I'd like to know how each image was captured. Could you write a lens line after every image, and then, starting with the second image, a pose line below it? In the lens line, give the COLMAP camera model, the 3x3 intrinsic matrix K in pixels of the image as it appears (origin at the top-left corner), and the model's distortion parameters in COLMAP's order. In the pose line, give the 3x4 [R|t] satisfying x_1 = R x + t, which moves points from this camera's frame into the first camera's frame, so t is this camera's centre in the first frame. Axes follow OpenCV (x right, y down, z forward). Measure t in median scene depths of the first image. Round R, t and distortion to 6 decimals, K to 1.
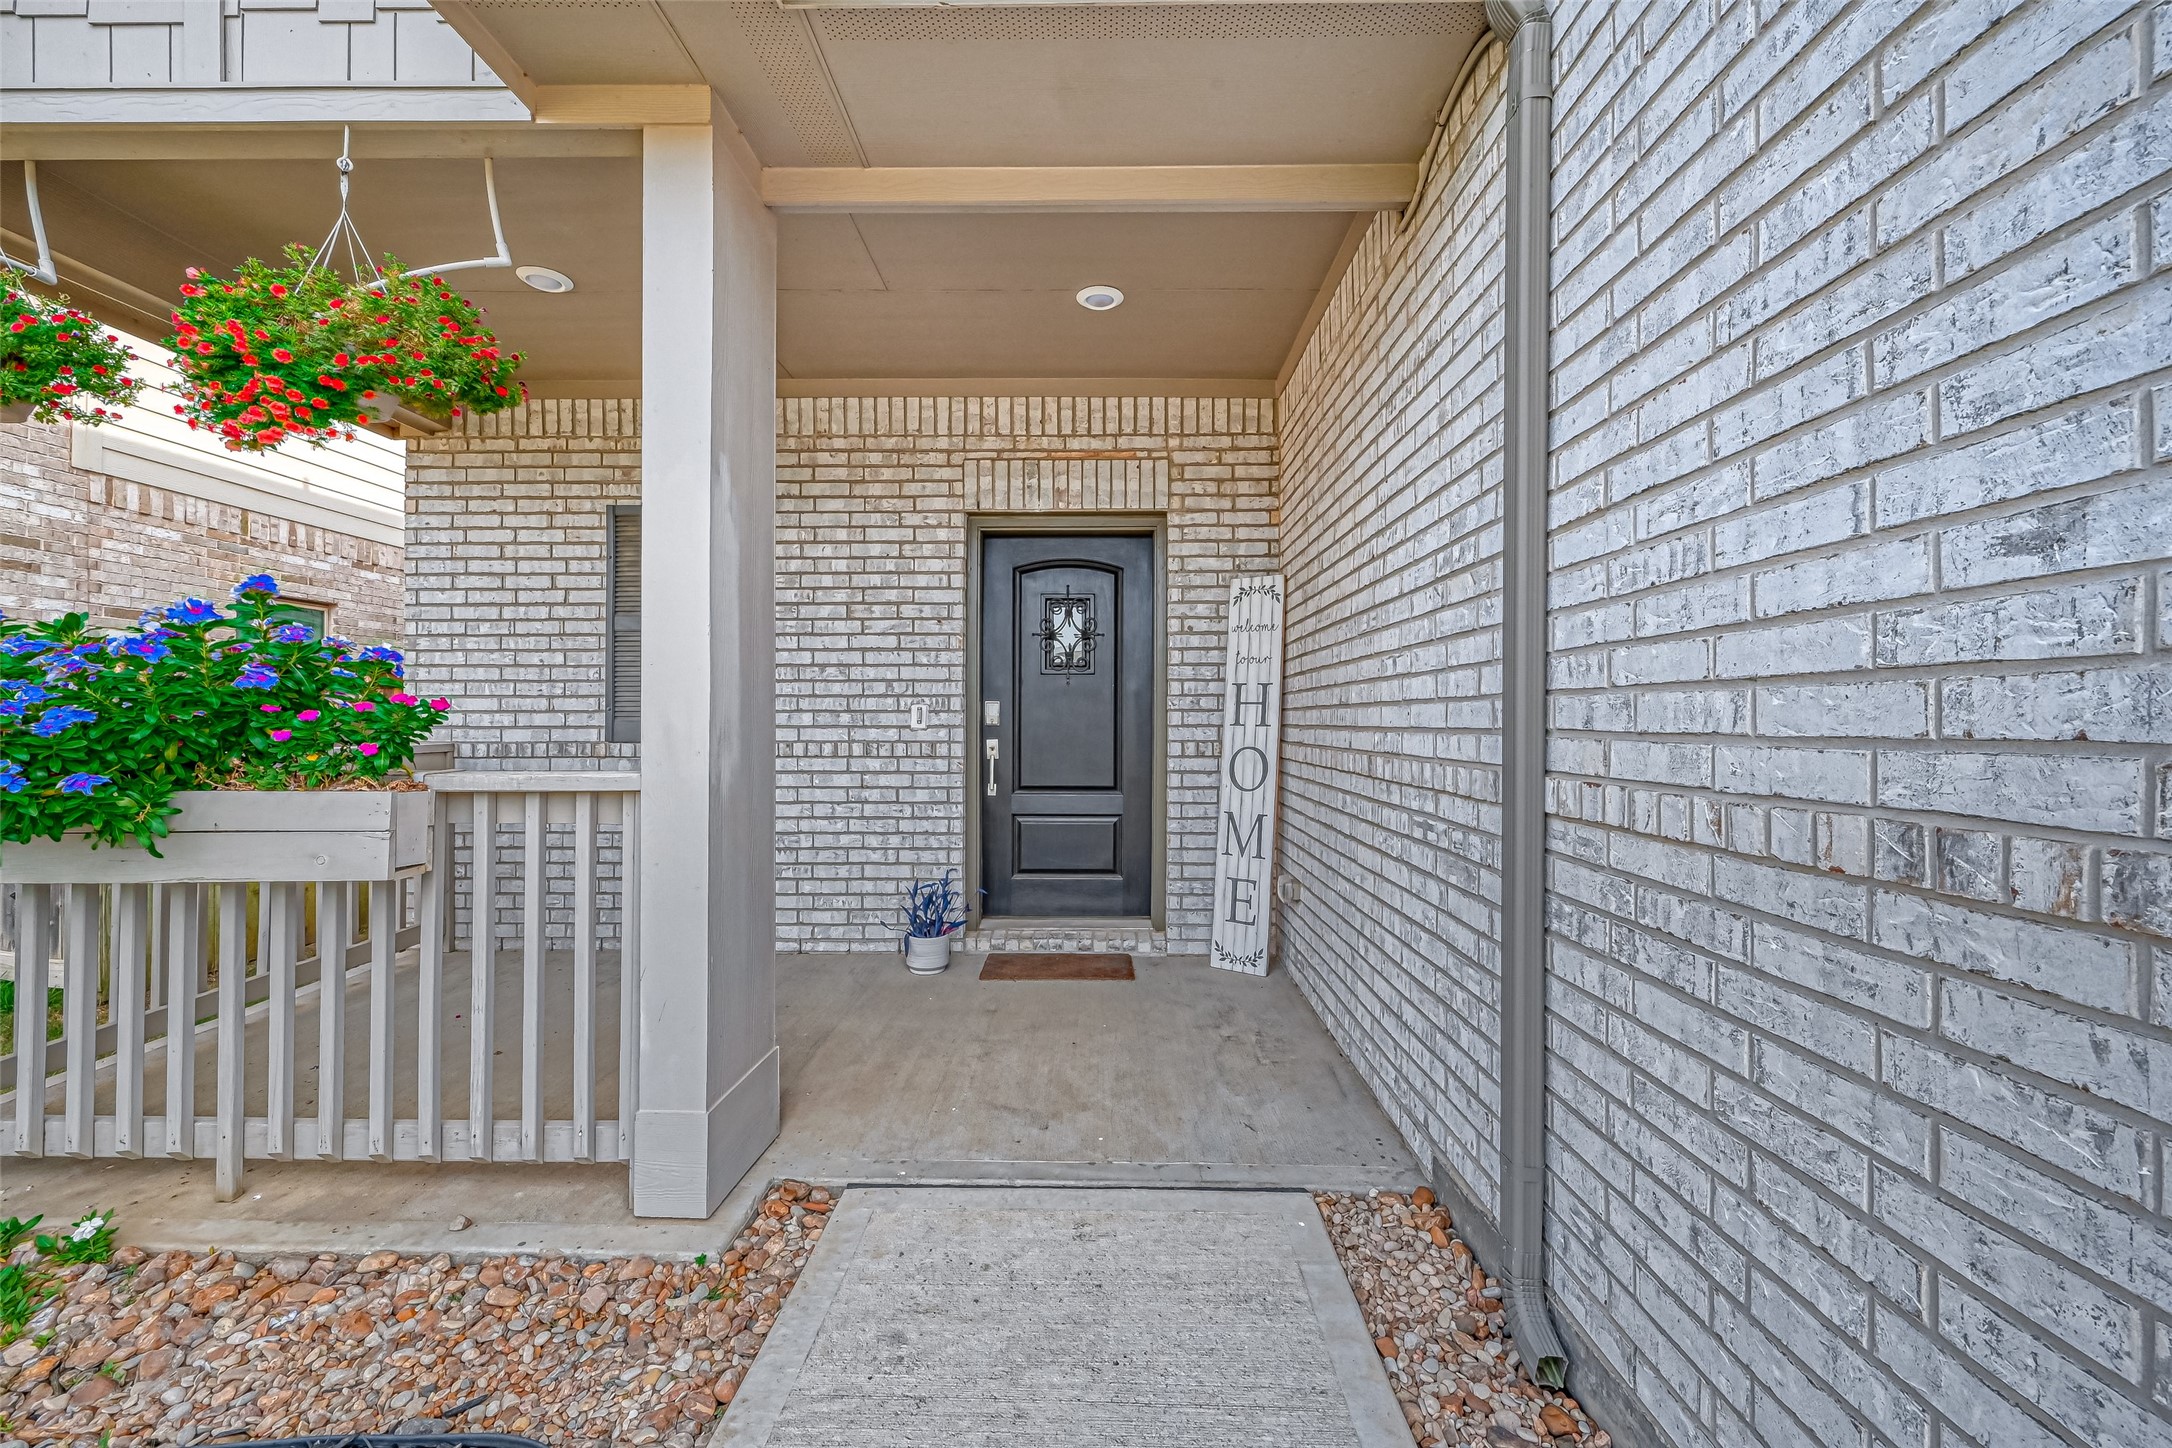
lens RADIAL K [[856.1, 0, 1088.7], [0, 856.1, 719.3], [0, 0, 1]] dist [-0.001218, 0.000039]
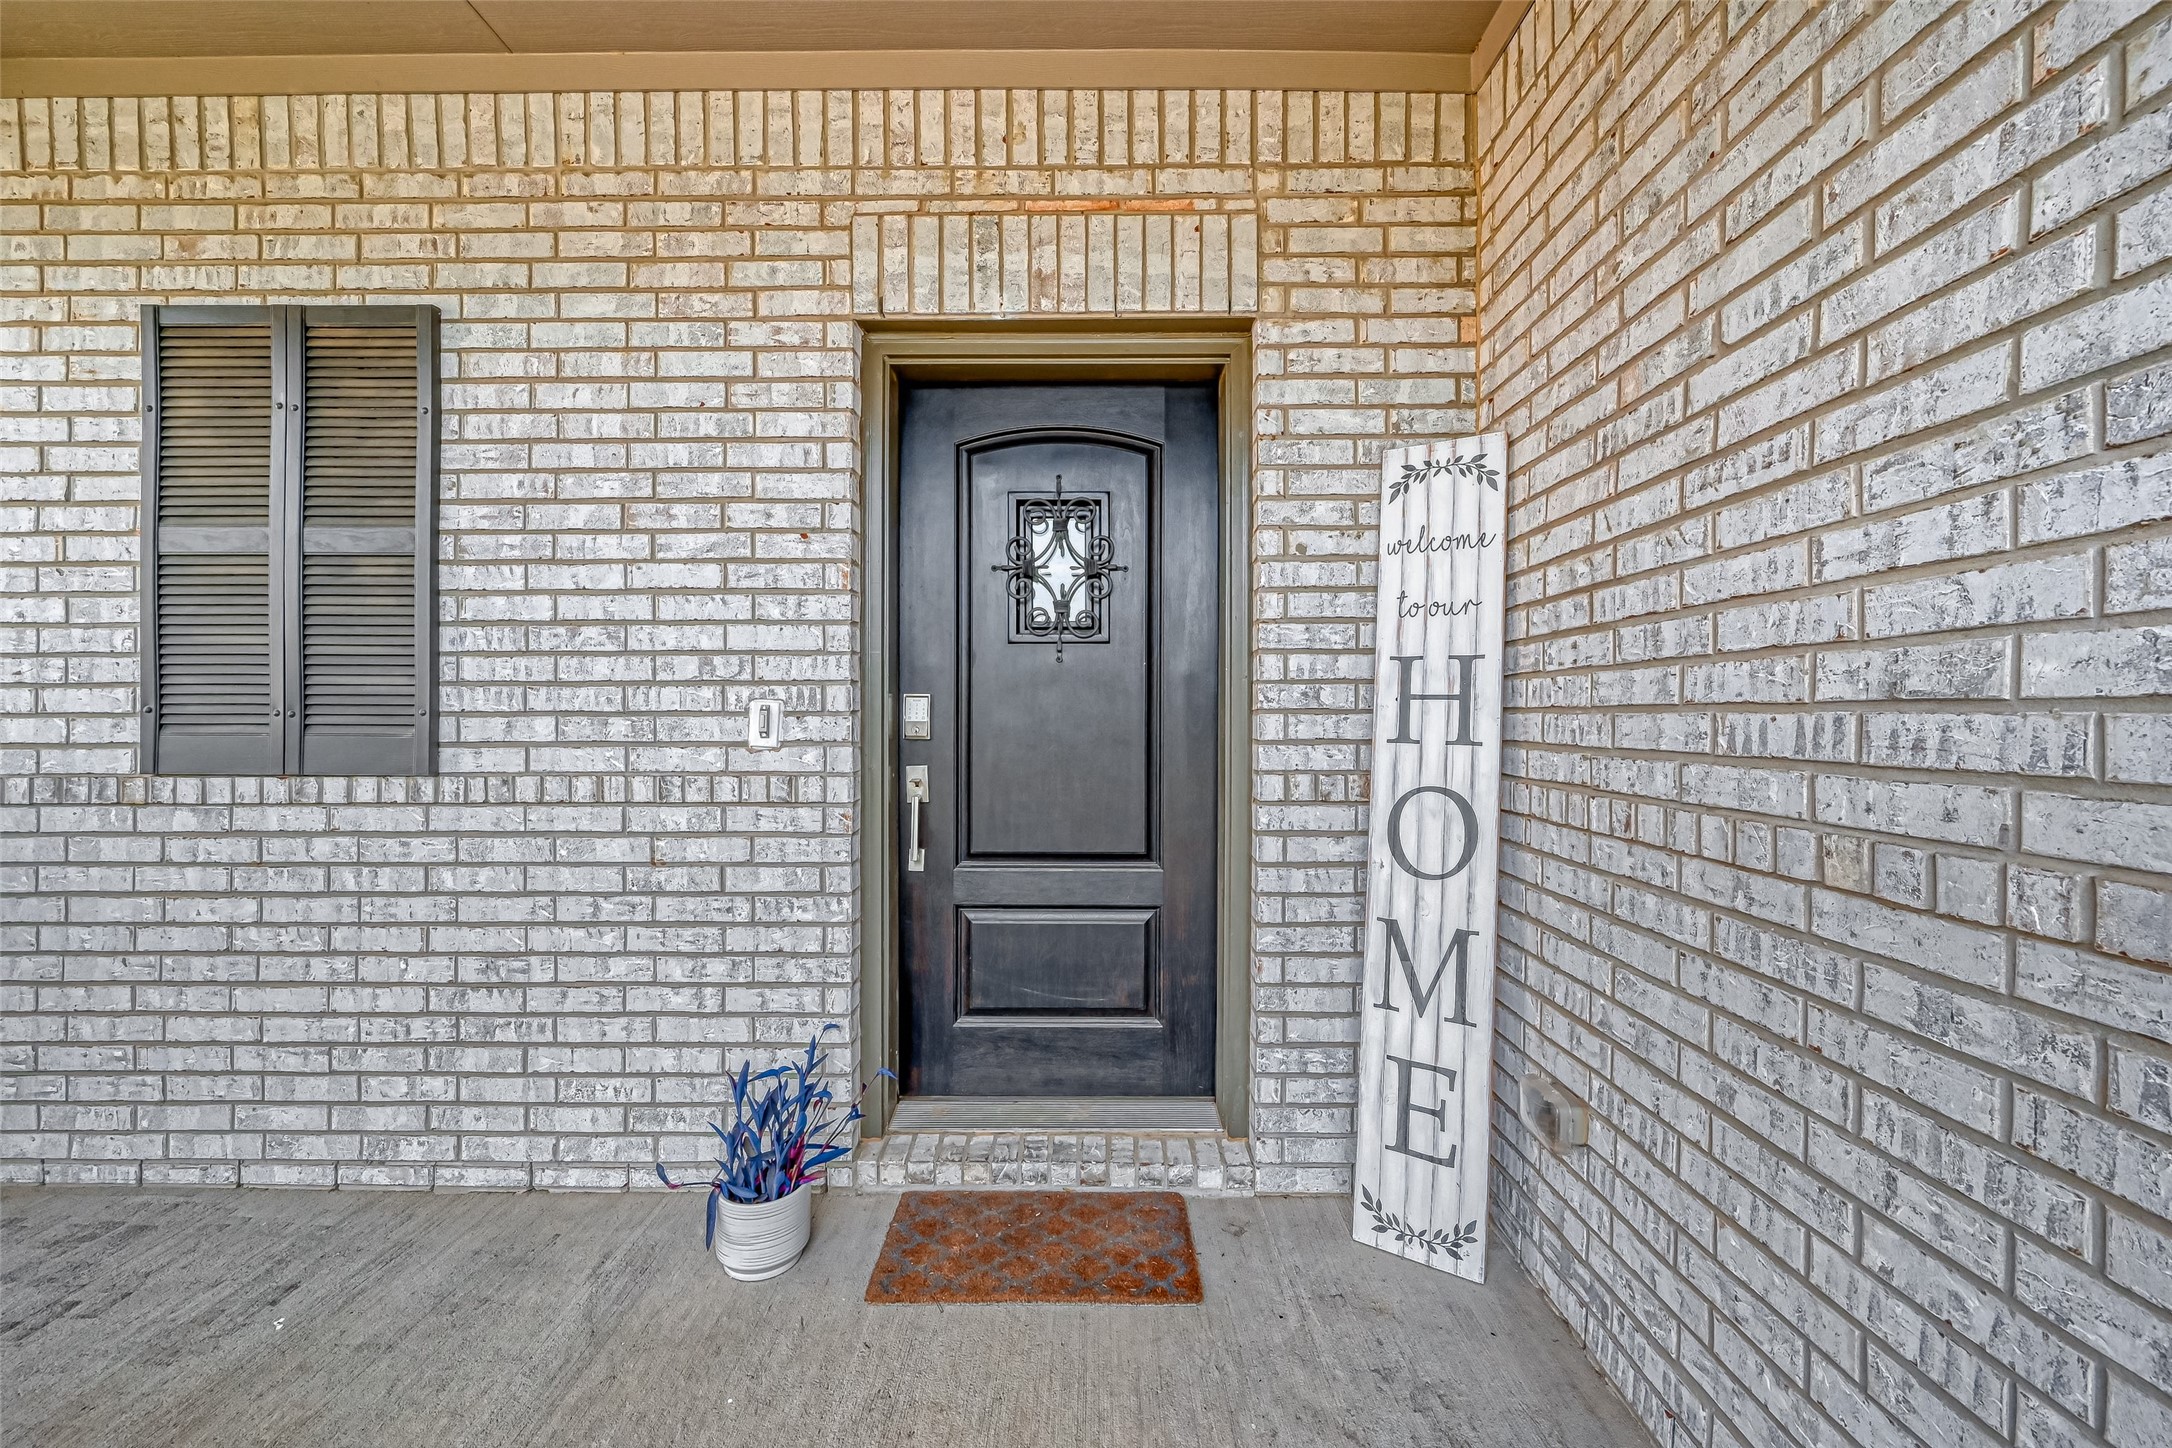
lens RADIAL K [[856.1, 0, 1088.7], [0, 856.1, 719.3], [0, 0, 1]] dist [-0.001218, 0.000039]
pose [[0.999962, -0.001056, 0.008629, -0.010978], [0.001005, 0.999982, 0.005884, -0.008811], [-0.008635, -0.005875, 0.999945, 0.492319]]
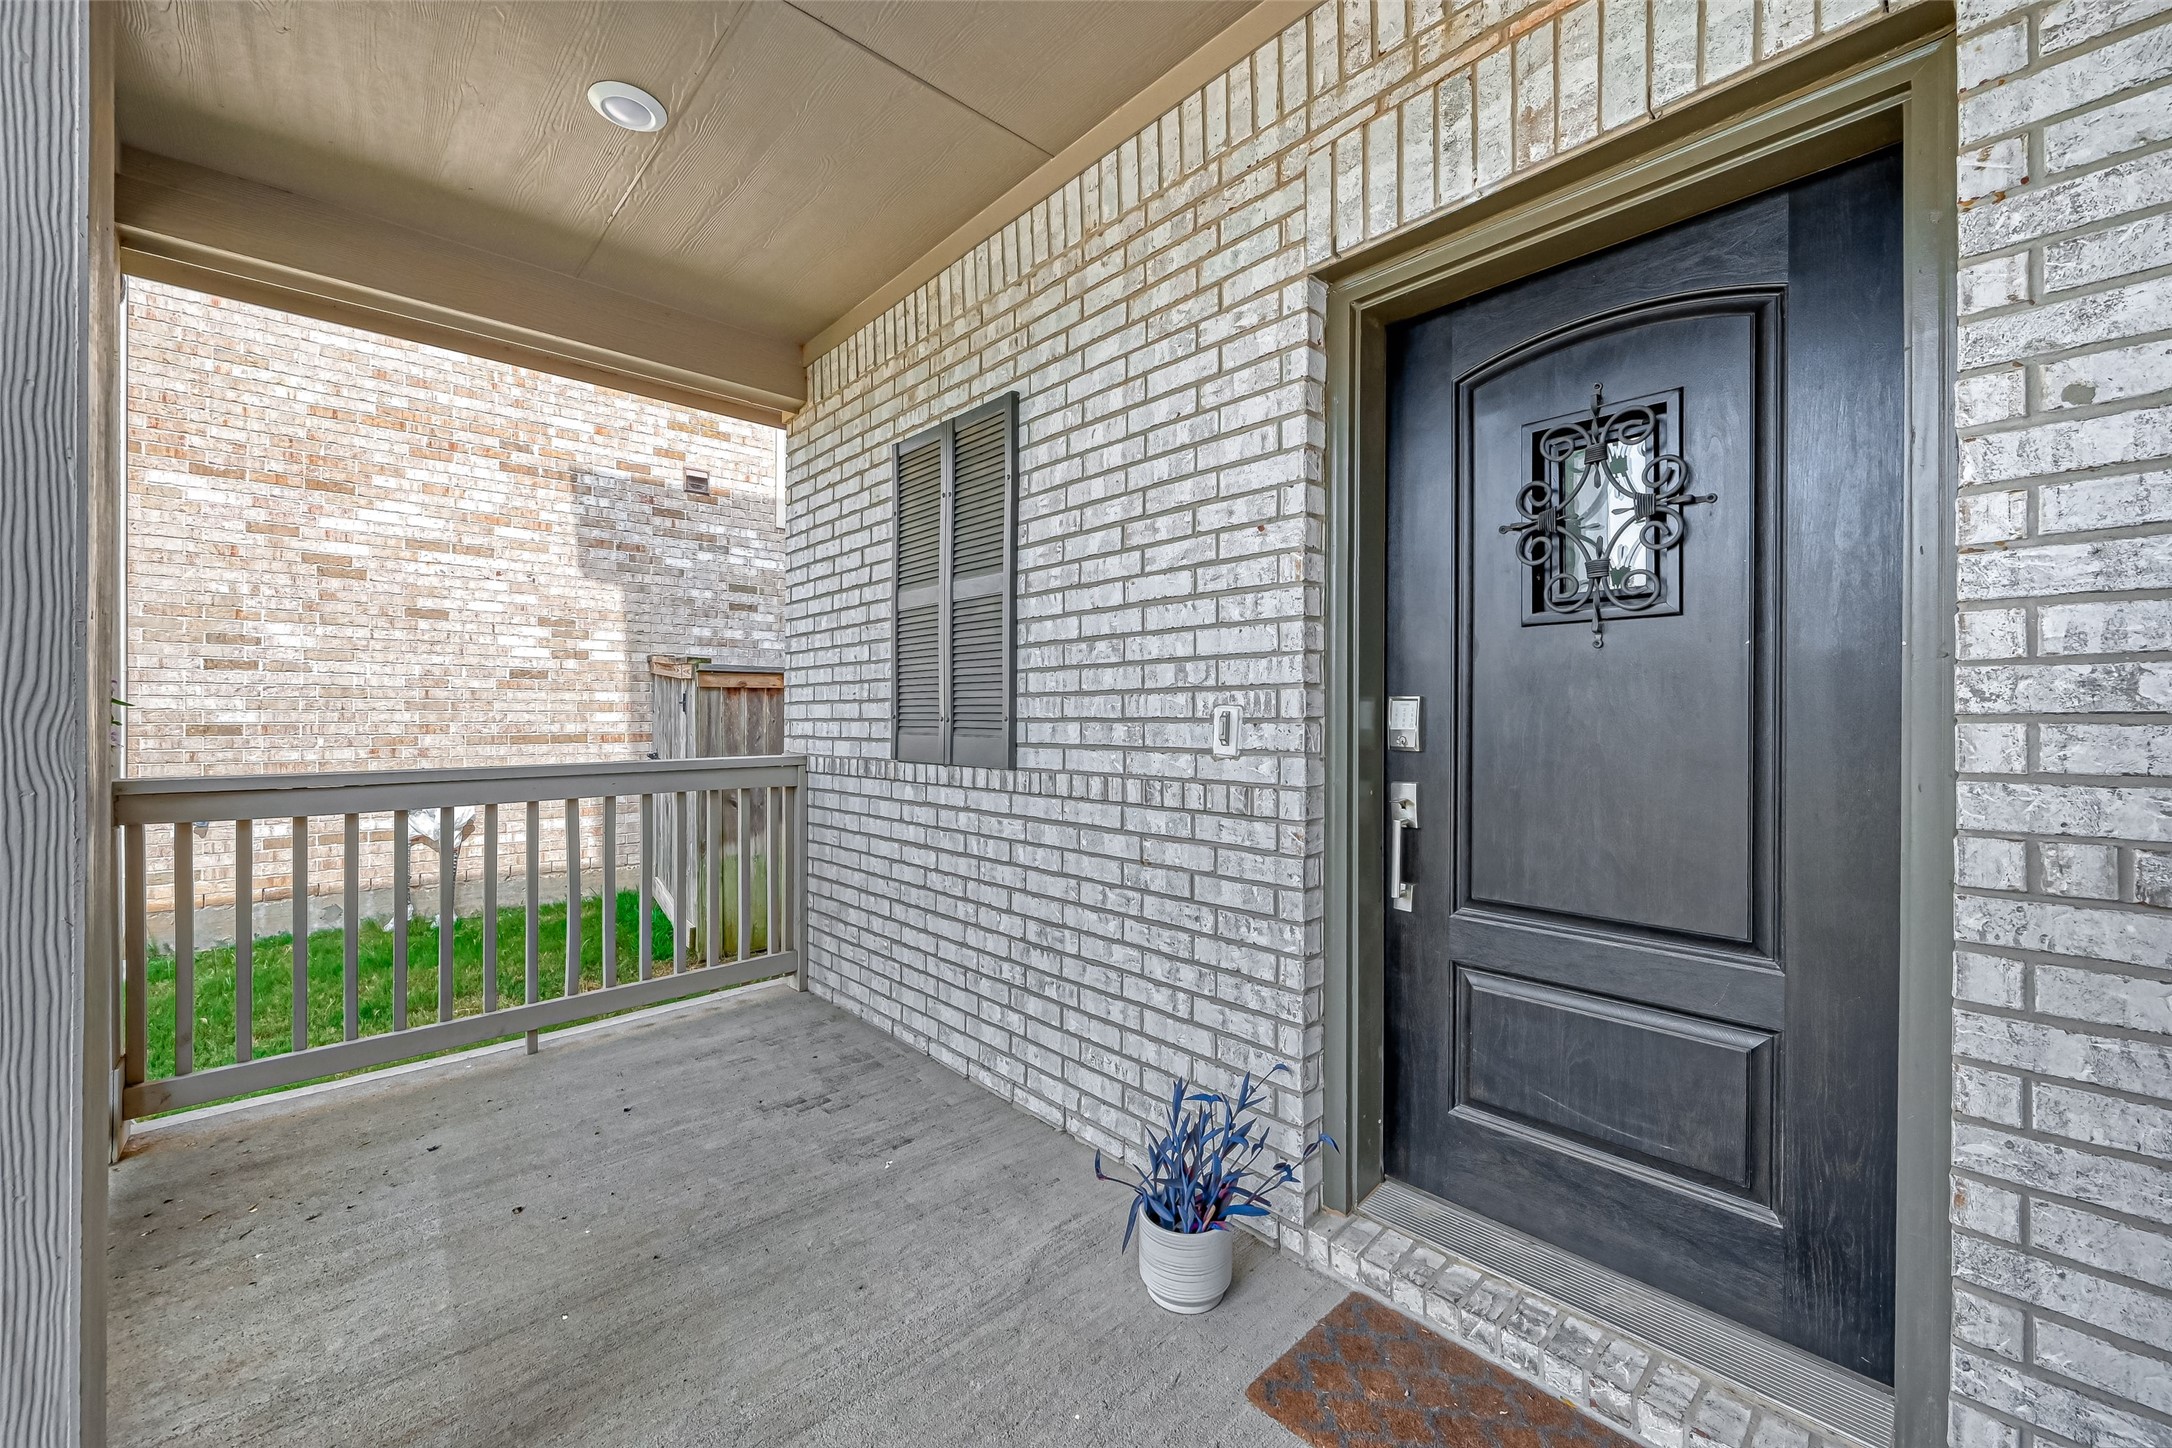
lens RADIAL K [[856.1, 0, 1088.7], [0, 856.1, 719.3], [0, 0, 1]] dist [-0.001218, 0.000039]
pose [[0.687341, 0.000673, -0.726335, 0.100441], [0.001209, 0.999997, 0.002071, -0.010982], [0.726334, -0.002302, 0.687338, 0.609849]]
